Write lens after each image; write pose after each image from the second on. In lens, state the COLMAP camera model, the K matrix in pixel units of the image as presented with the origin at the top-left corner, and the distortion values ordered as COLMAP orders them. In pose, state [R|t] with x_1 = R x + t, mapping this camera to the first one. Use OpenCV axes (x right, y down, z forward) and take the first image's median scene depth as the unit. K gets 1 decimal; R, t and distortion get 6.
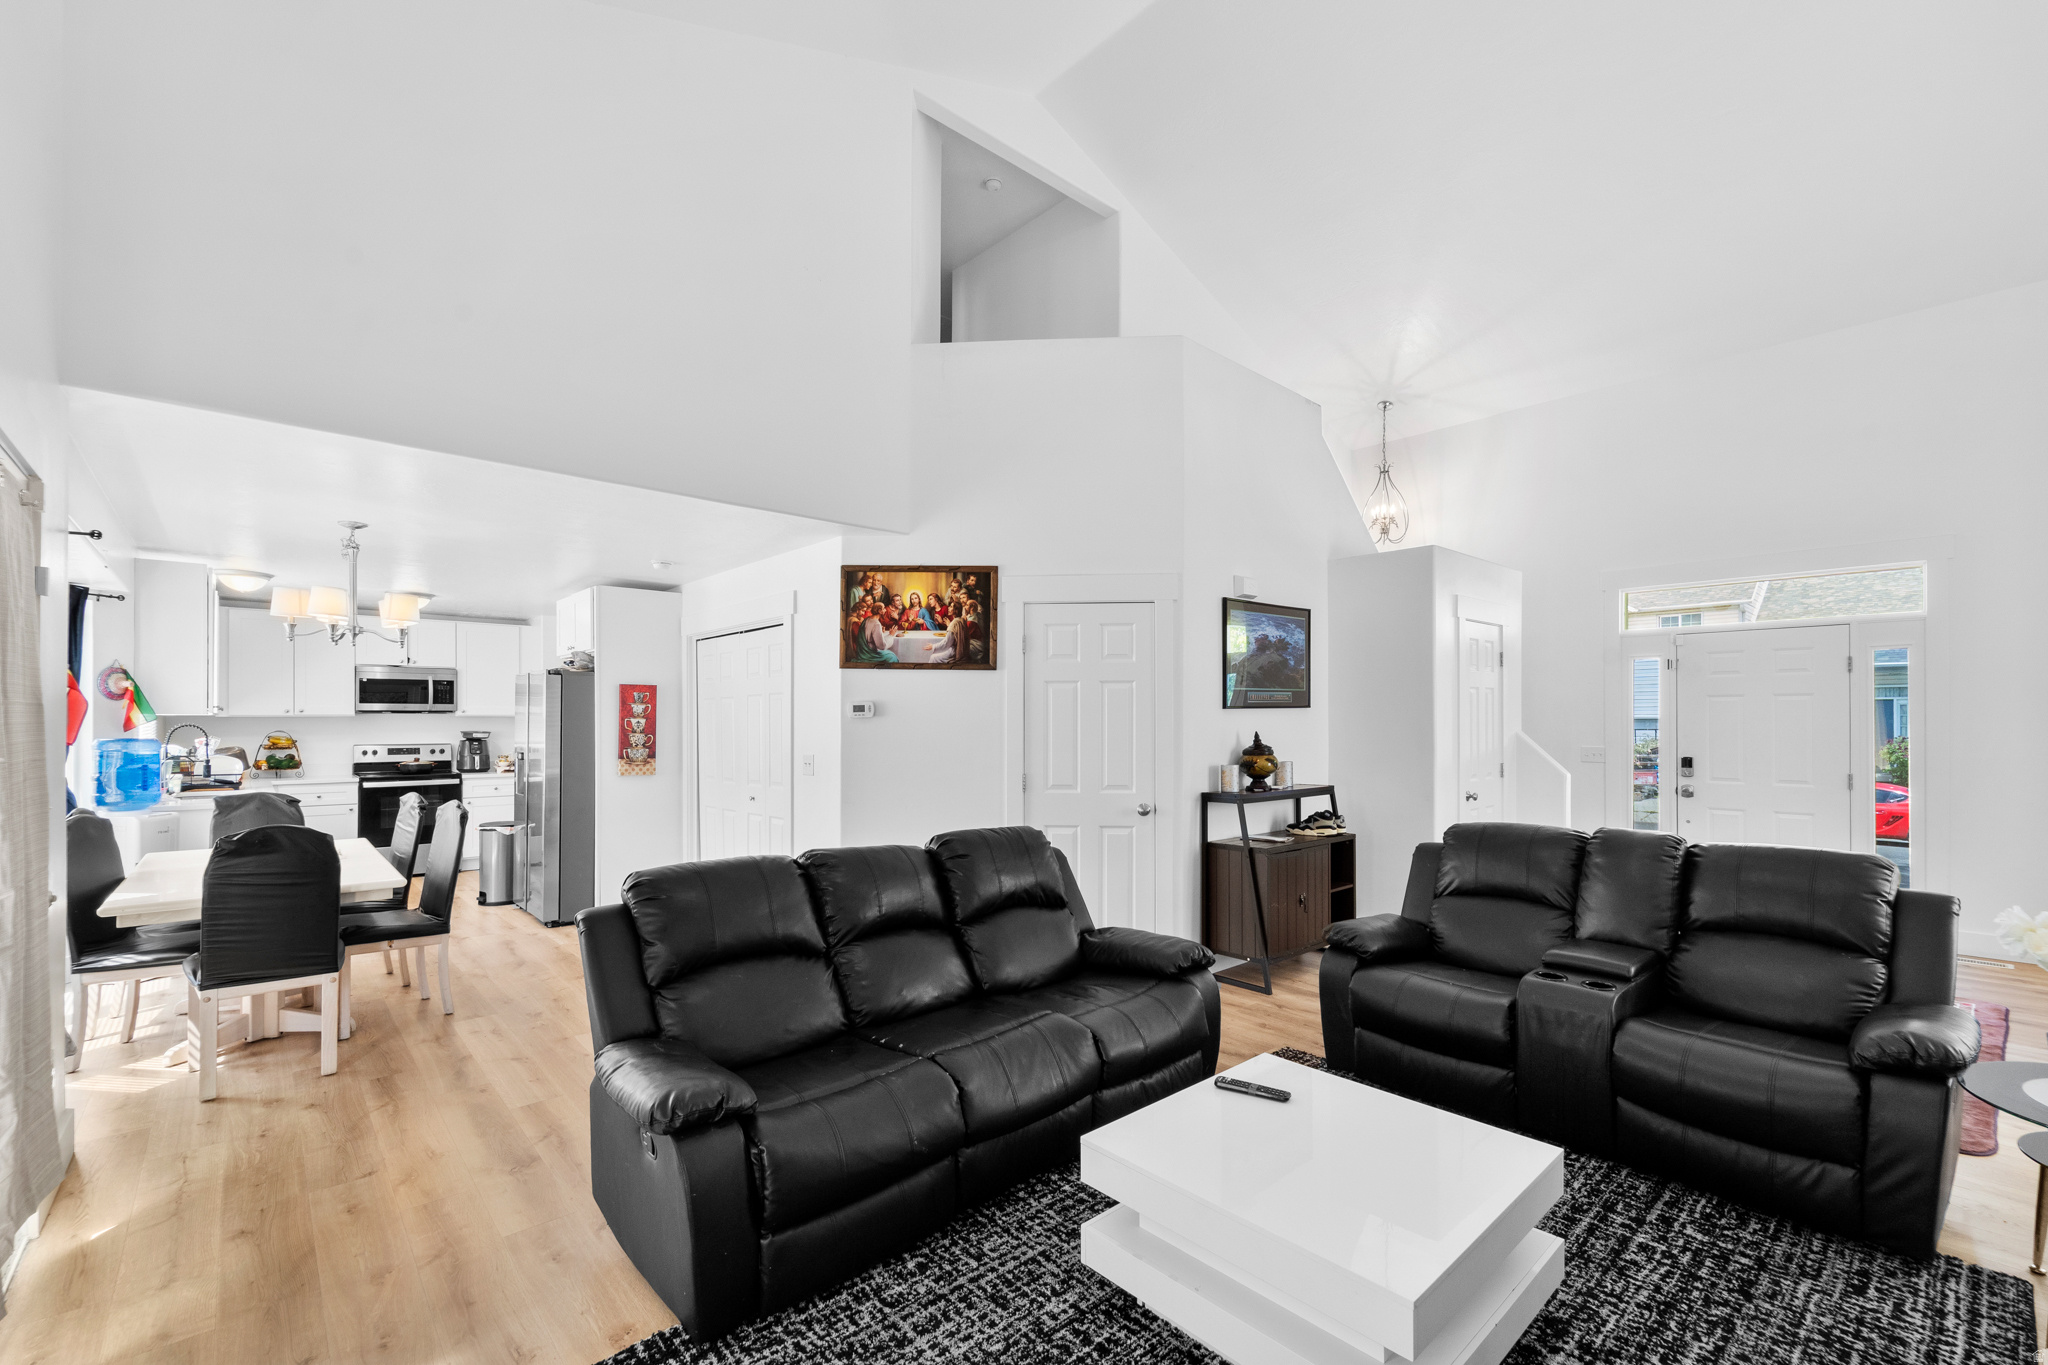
lens RADIAL K [[859.5, 0, 1032.0], [0, 859.5, 717.7], [0, 0, 1]] dist [0.005540, -0.002902]
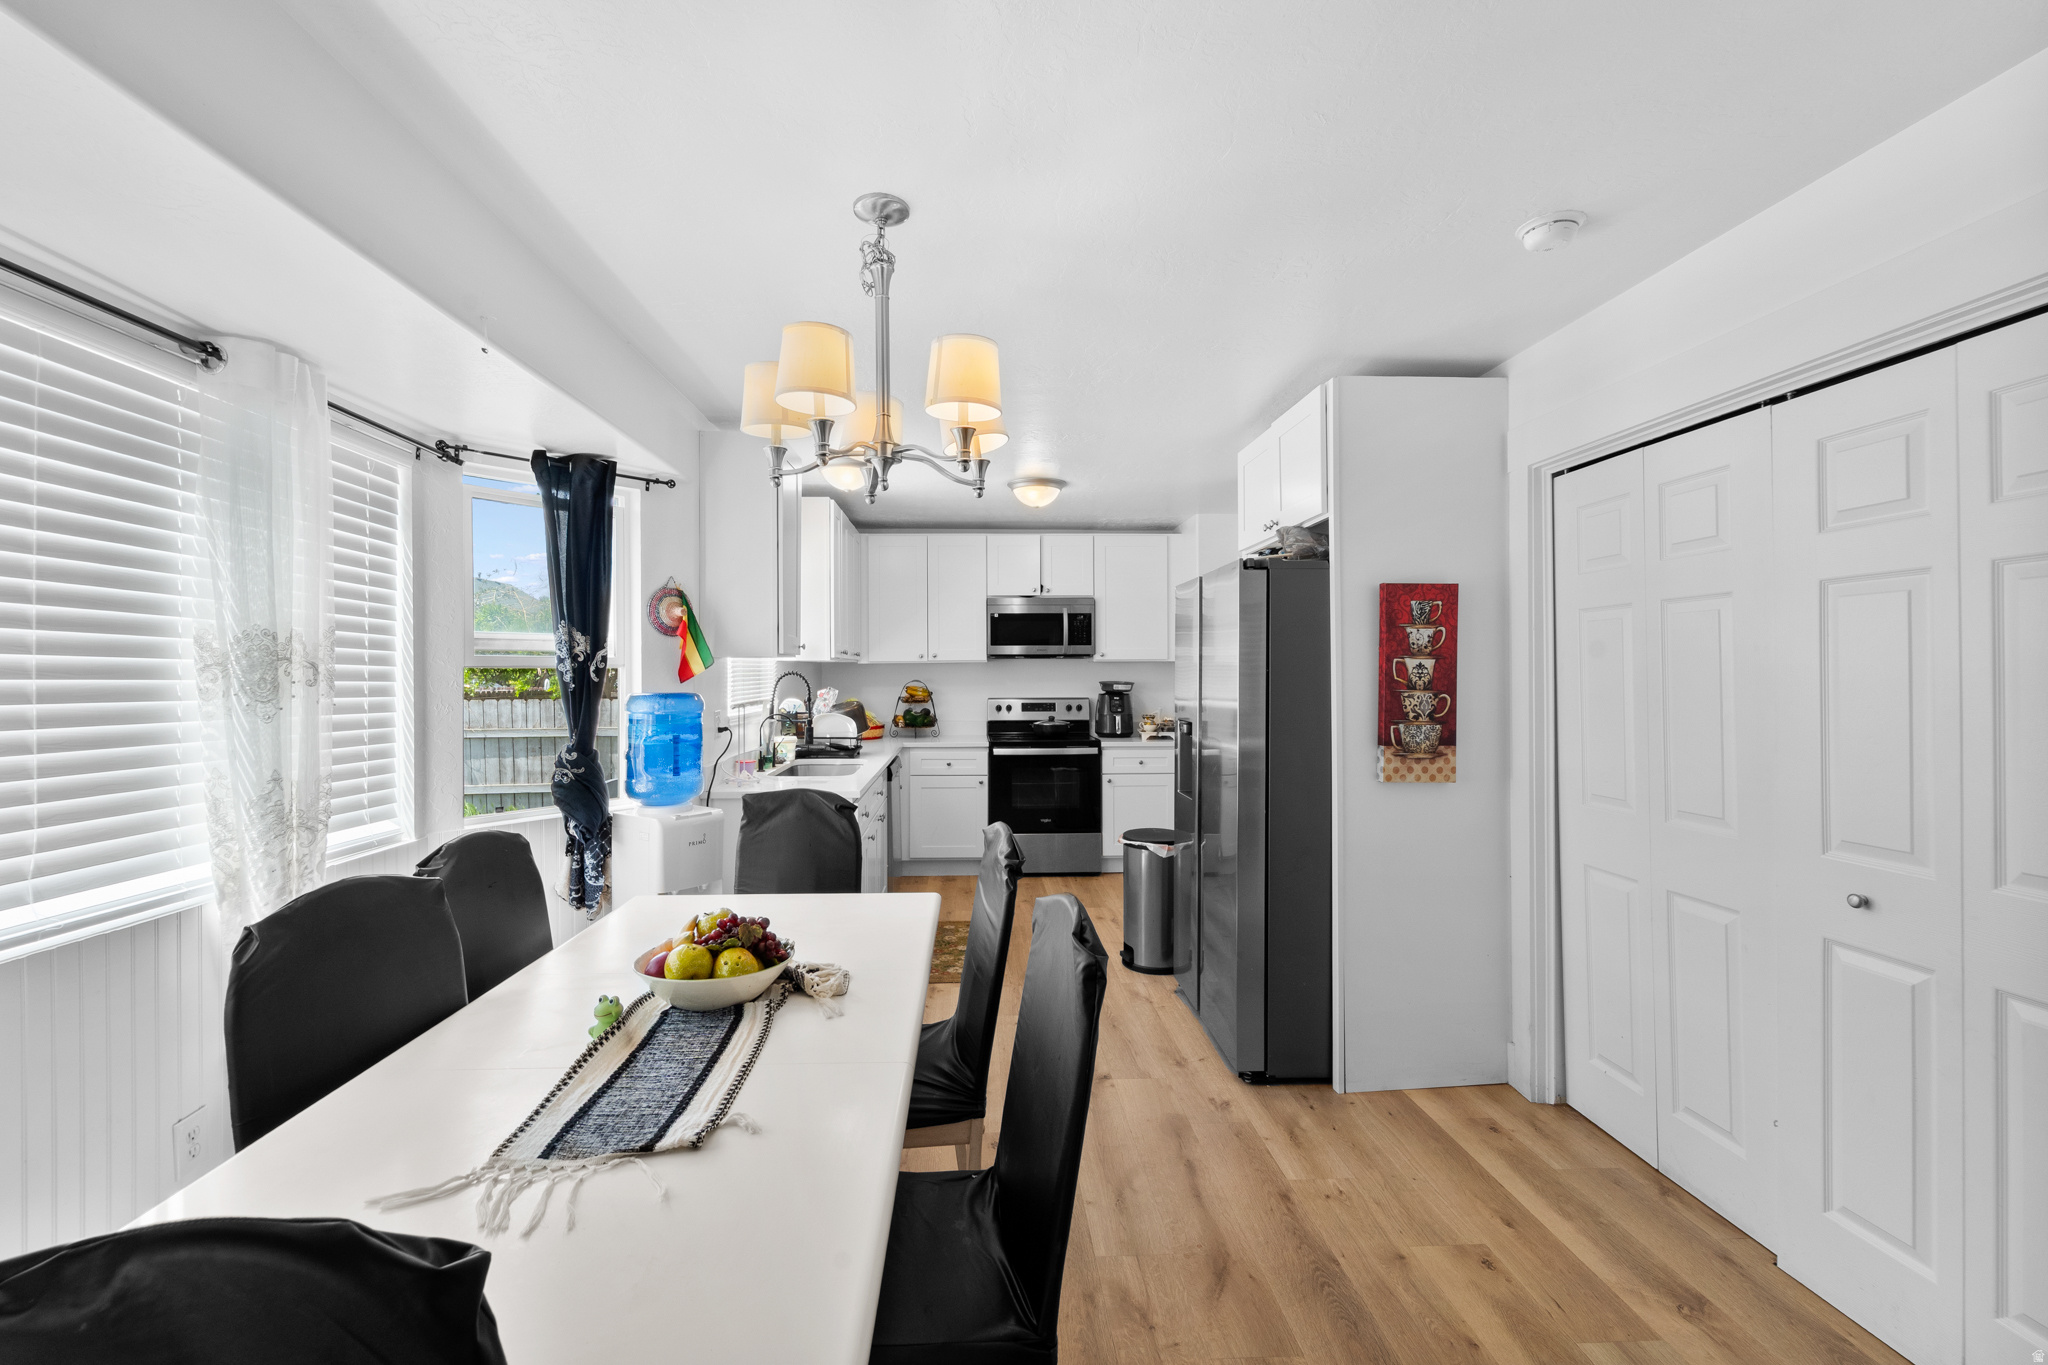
lens RADIAL K [[859.5, 0, 1006.5], [0, 859.5, 674.7], [0, 0, 1]] dist [0.005540, -0.002902]
pose [[0.765924, 0.000281, -0.642931, -0.330816], [0.005560, 0.999960, 0.007060, 0.005393], [0.642907, -0.008982, 0.765891, 0.507533]]
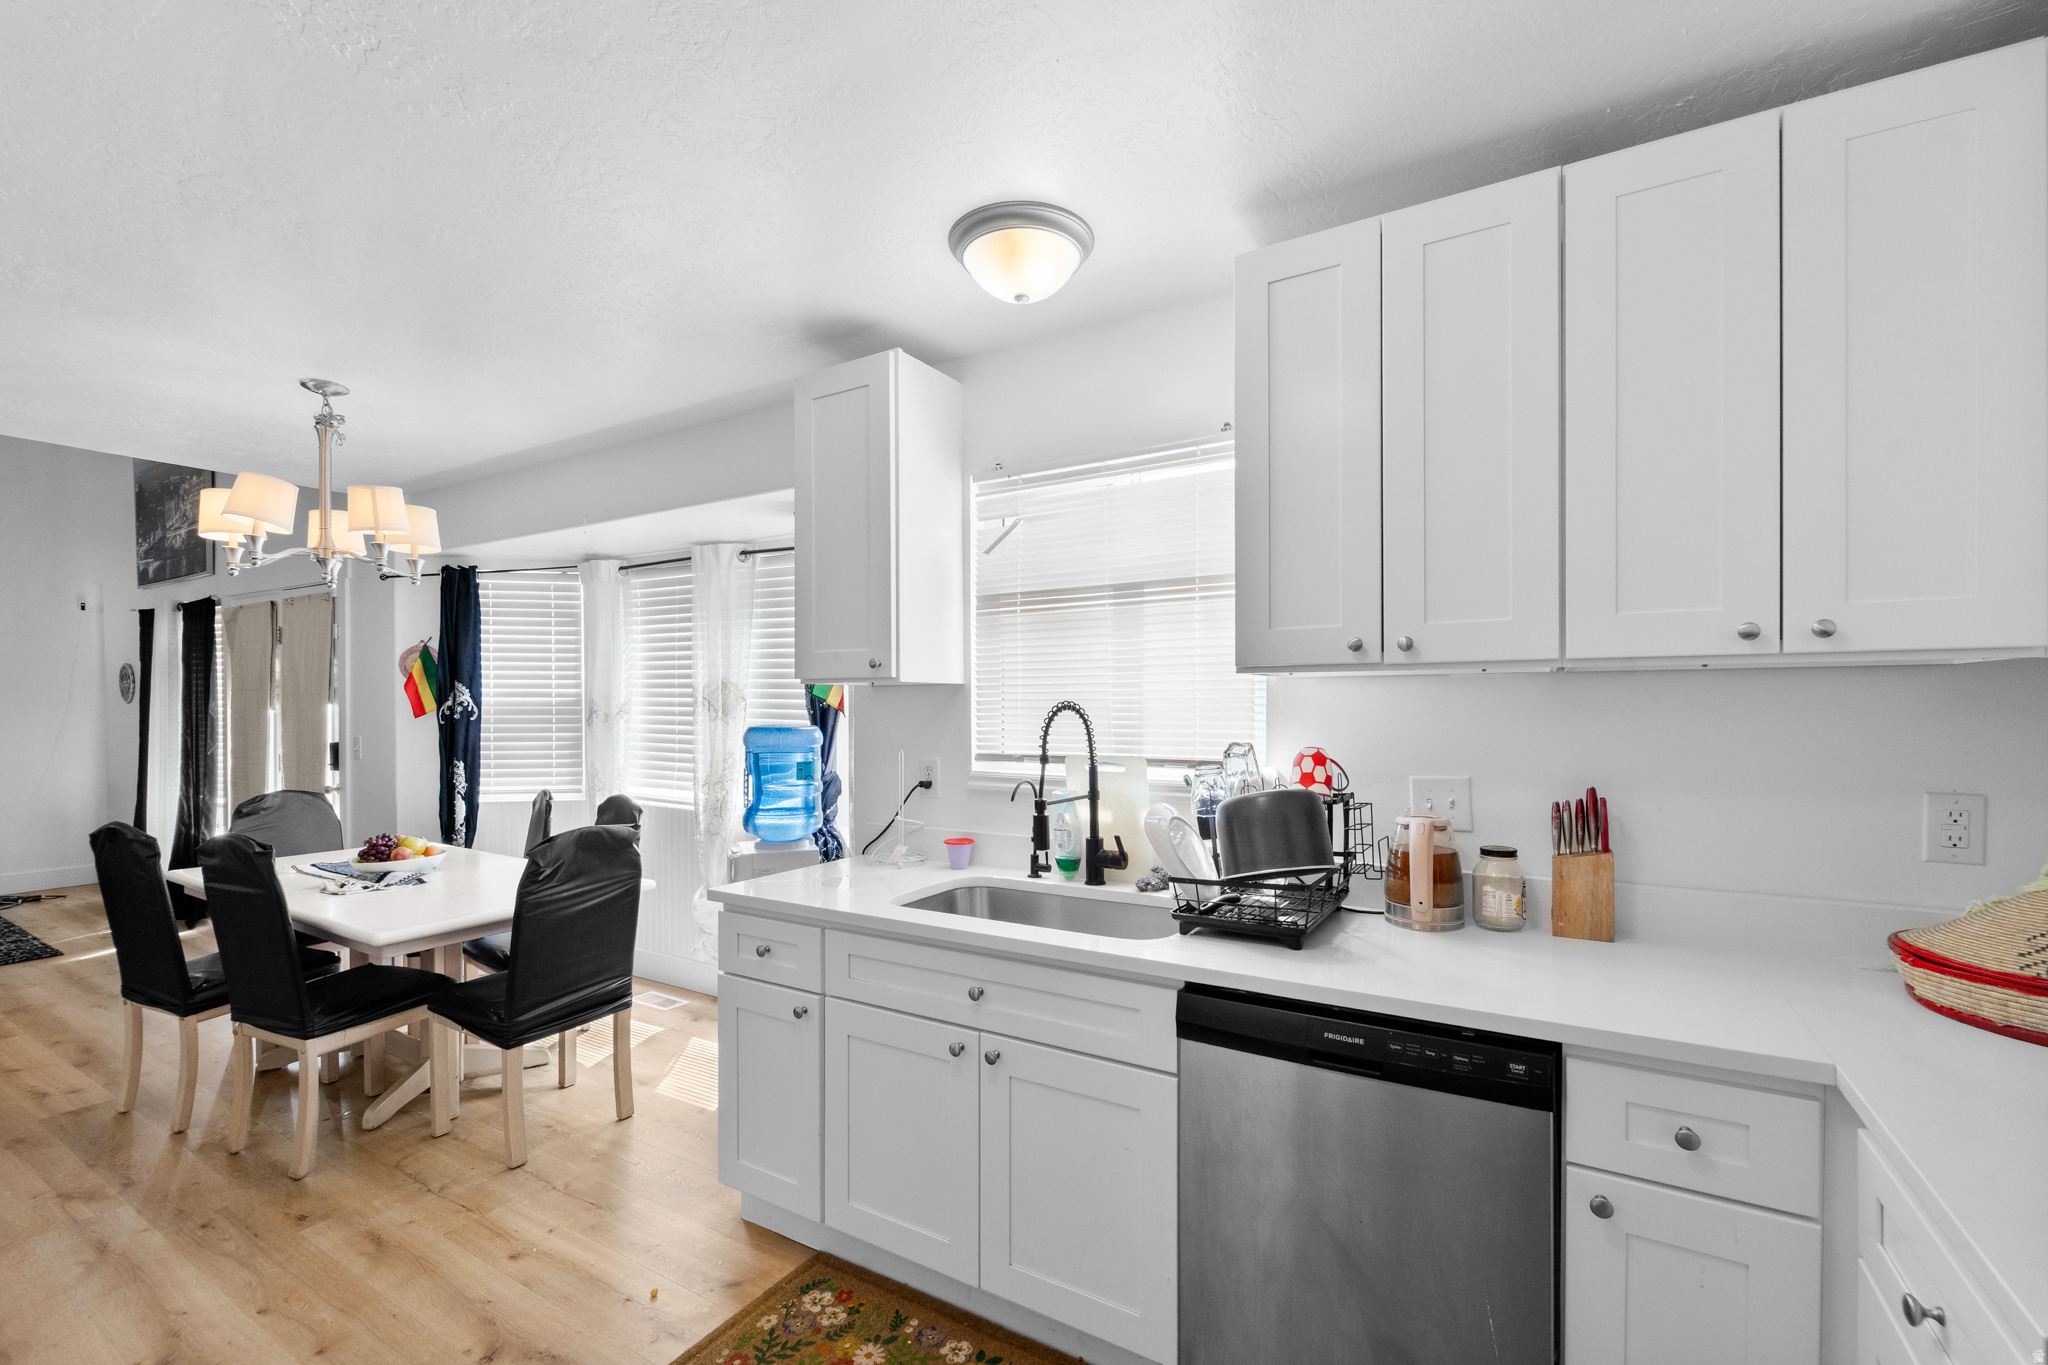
lens RADIAL K [[859.5, 0, 1027.5], [0, 859.5, 712.7], [0, 0, 1]] dist [0.005540, -0.002902]
pose [[-0.957382, 0.003121, -0.288808, -0.791151], [0.002081, 0.999990, 0.003910, 0.009190], [0.288817, 0.003142, -0.957379, 1.263076]]
